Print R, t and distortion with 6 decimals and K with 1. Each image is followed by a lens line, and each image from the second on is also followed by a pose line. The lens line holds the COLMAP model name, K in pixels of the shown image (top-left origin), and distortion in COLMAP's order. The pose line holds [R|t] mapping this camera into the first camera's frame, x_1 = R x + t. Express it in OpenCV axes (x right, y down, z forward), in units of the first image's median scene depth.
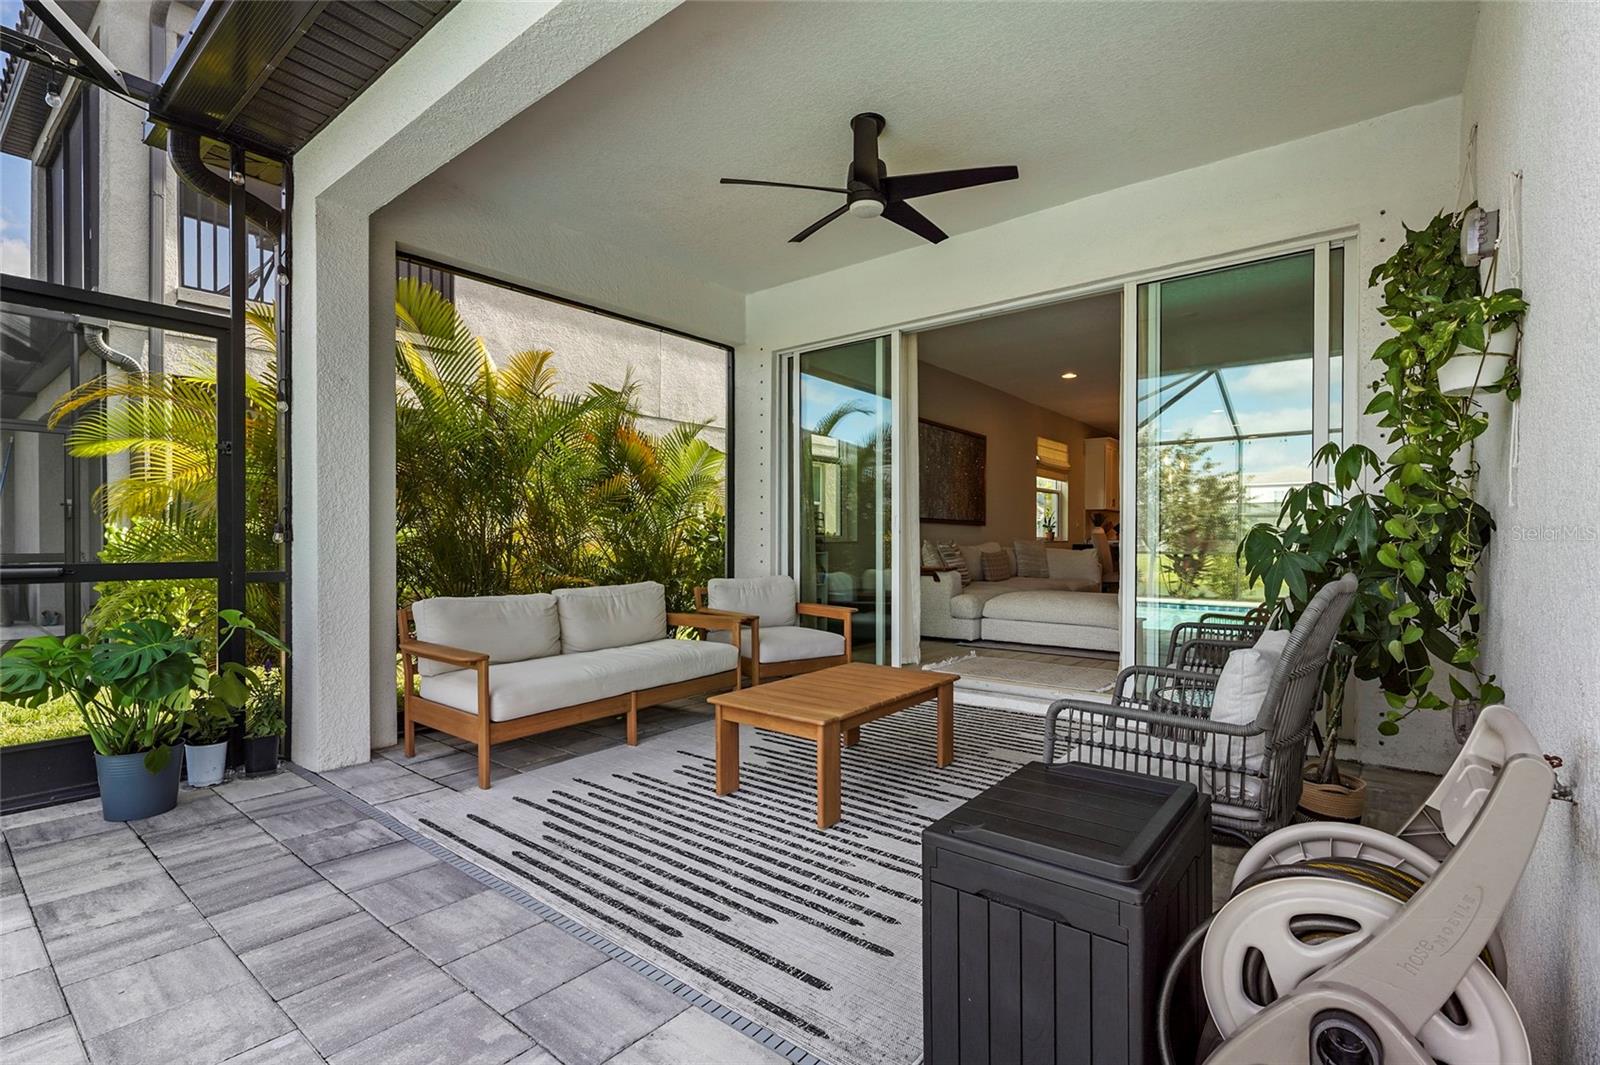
lens RADIAL K [[711.0, 0, 815.0], [0, 711.0, 533.4], [0, 0, 1]] dist [0.001188, -0.000065]
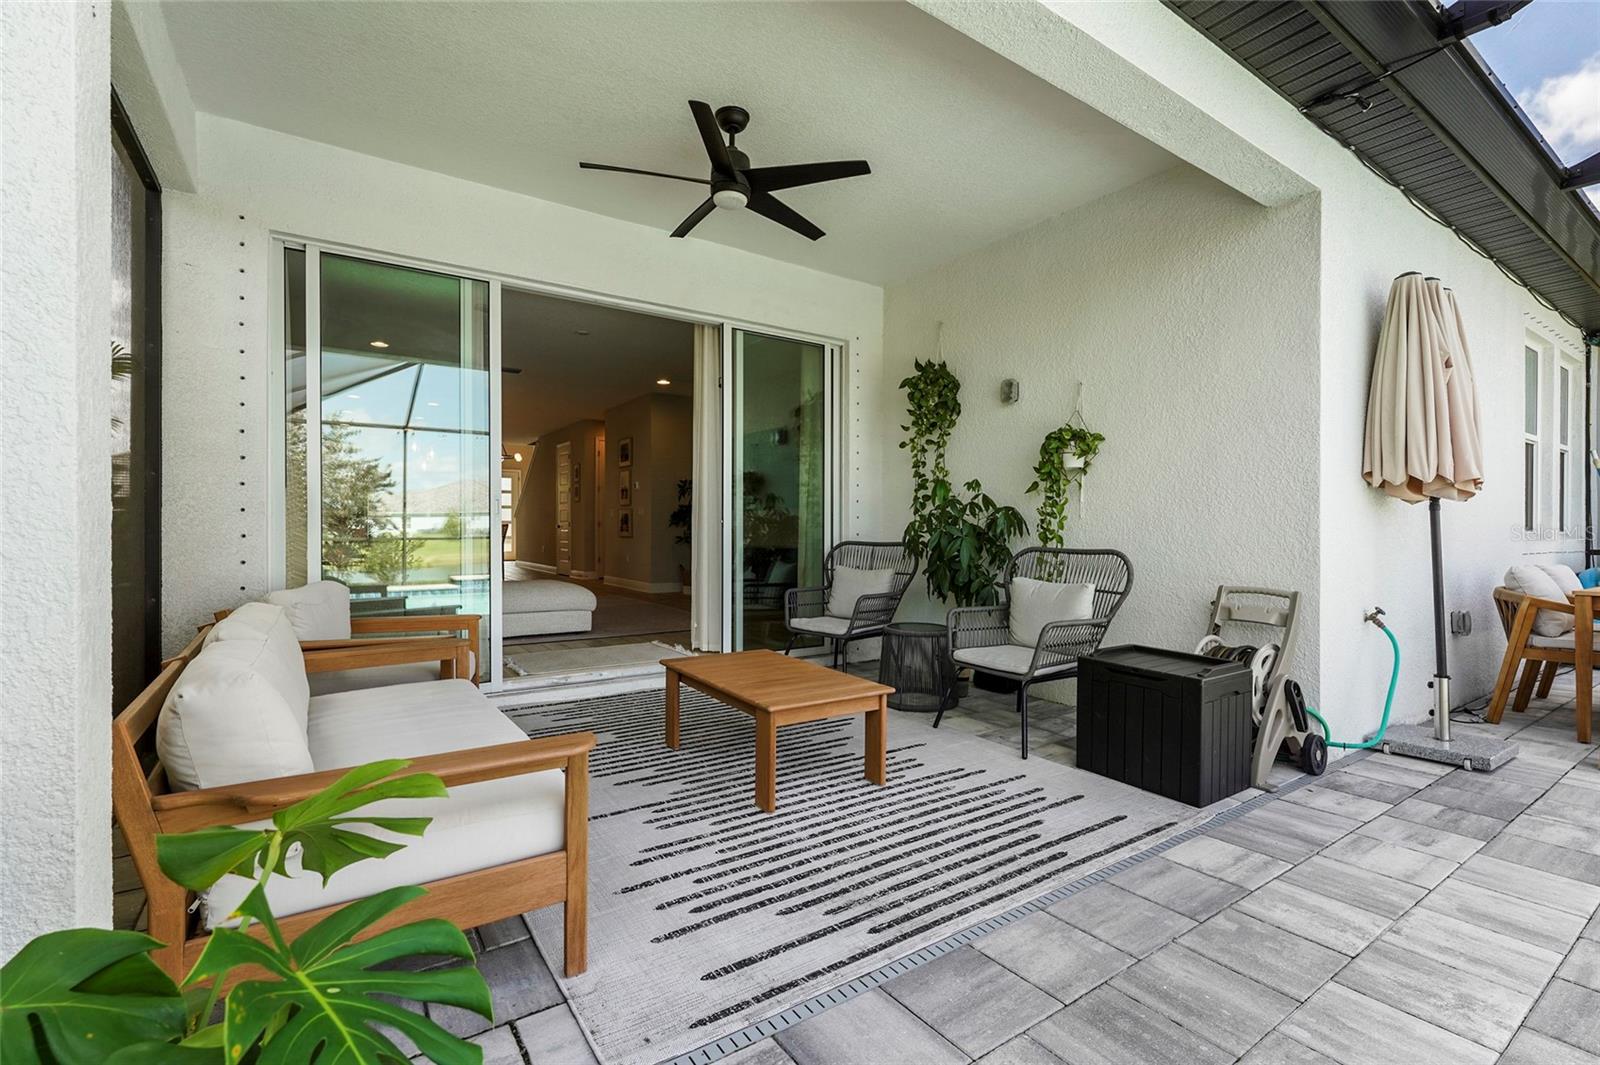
lens RADIAL K [[711.0, 0, 769.3], [0, 711.0, 544.8], [0, 0, 1]] dist [0.001188, -0.000065]
pose [[0.320582, -0.016962, 0.947069, -1.089408], [-0.016488, 0.999588, 0.023484, 0.004452], [-0.947077, -0.023144, 0.320171, 0.789170]]
